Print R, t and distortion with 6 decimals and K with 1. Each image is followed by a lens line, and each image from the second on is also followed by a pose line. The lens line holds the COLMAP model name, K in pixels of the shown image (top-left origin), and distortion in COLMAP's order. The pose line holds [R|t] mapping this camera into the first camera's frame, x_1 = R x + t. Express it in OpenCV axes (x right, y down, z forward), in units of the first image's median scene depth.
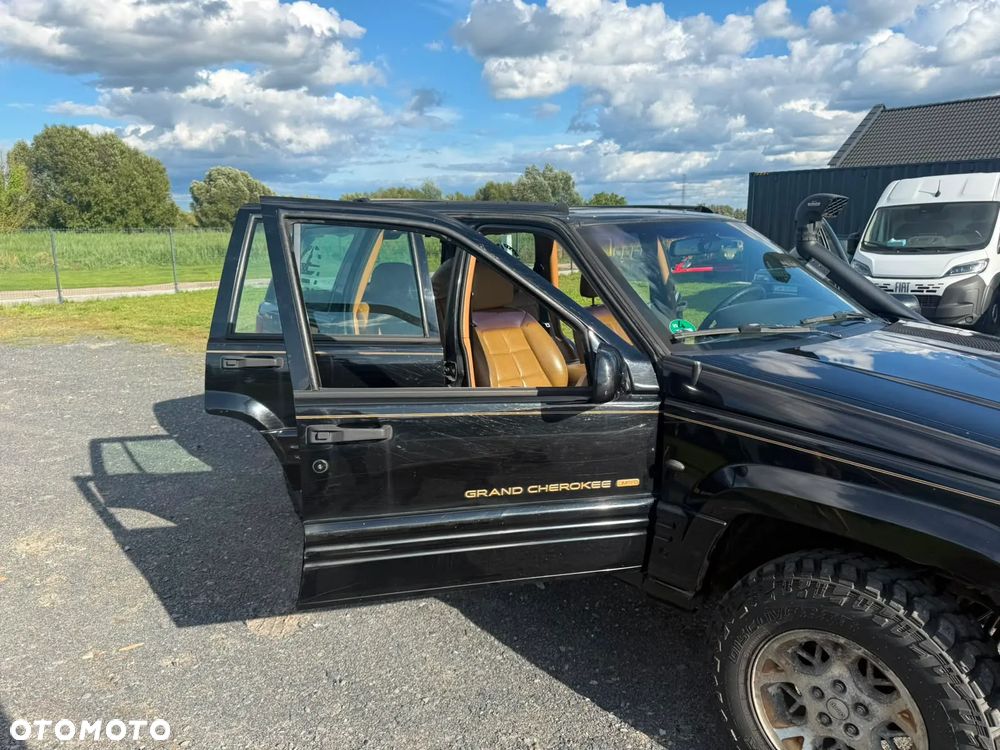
lens RADIAL K [[717.3, 0, 486.7], [0, 717.3, 359.1], [0, 0, 1]] dist [0.003957, -0.033346]
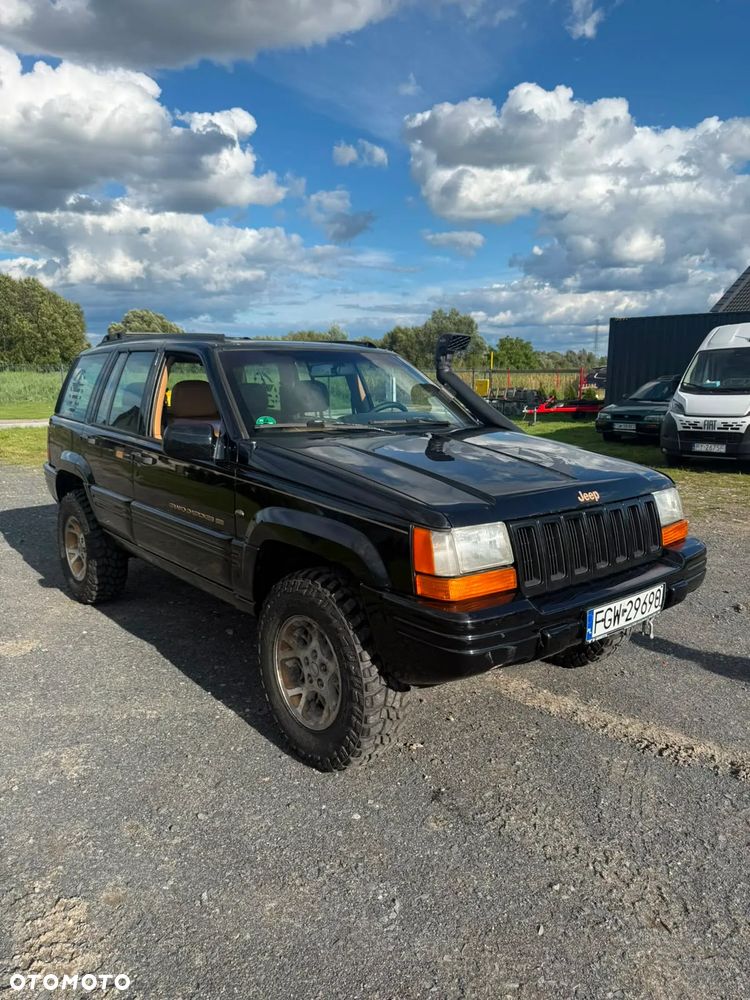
lens RADIAL K [[716.3, 0, 394.1], [0, 716.3, 512.8], [0, 0, 1]] dist [0.027226, -0.018086]
pose [[0.999539, 0.019076, -0.023625, 0.628248], [-0.018810, 0.999758, 0.011423, 0.131861], [0.023837, -0.010973, 0.999656, -0.441616]]
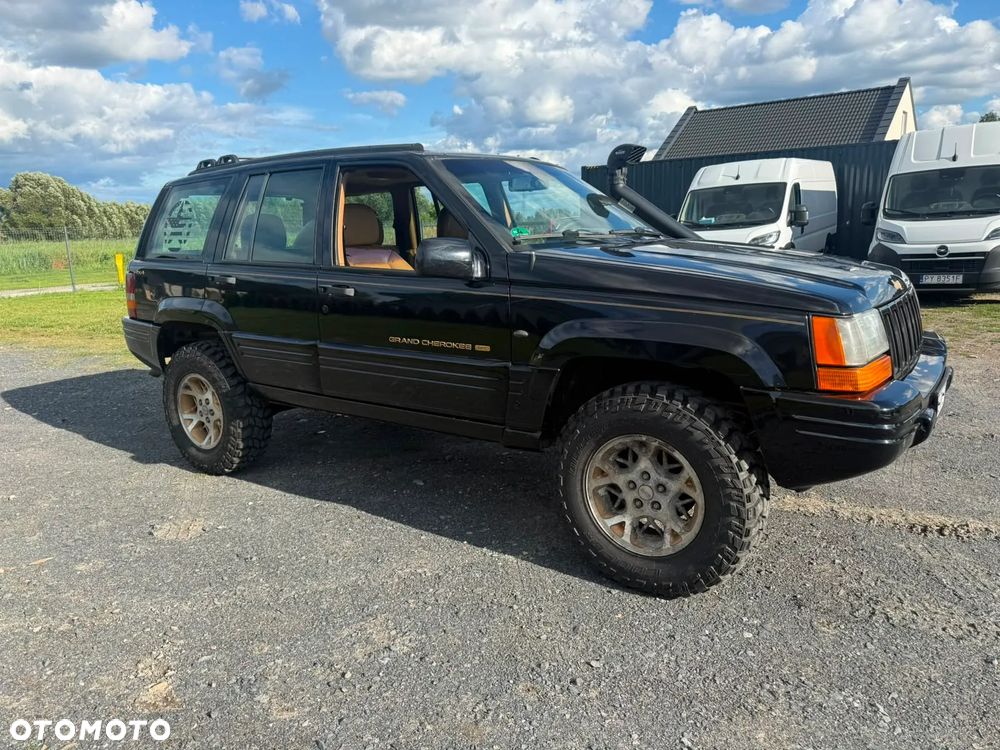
lens RADIAL K [[717.7, 0, 500.0], [0, 717.7, 363.2], [0, 0, 1]] dist [0.004235, -0.006743]
pose [[0.975073, -0.060579, 0.213456, -0.054549], [0.061099, 0.998123, 0.004165, 0.200812], [-0.213308, 0.008981, 0.976944, -0.263489]]
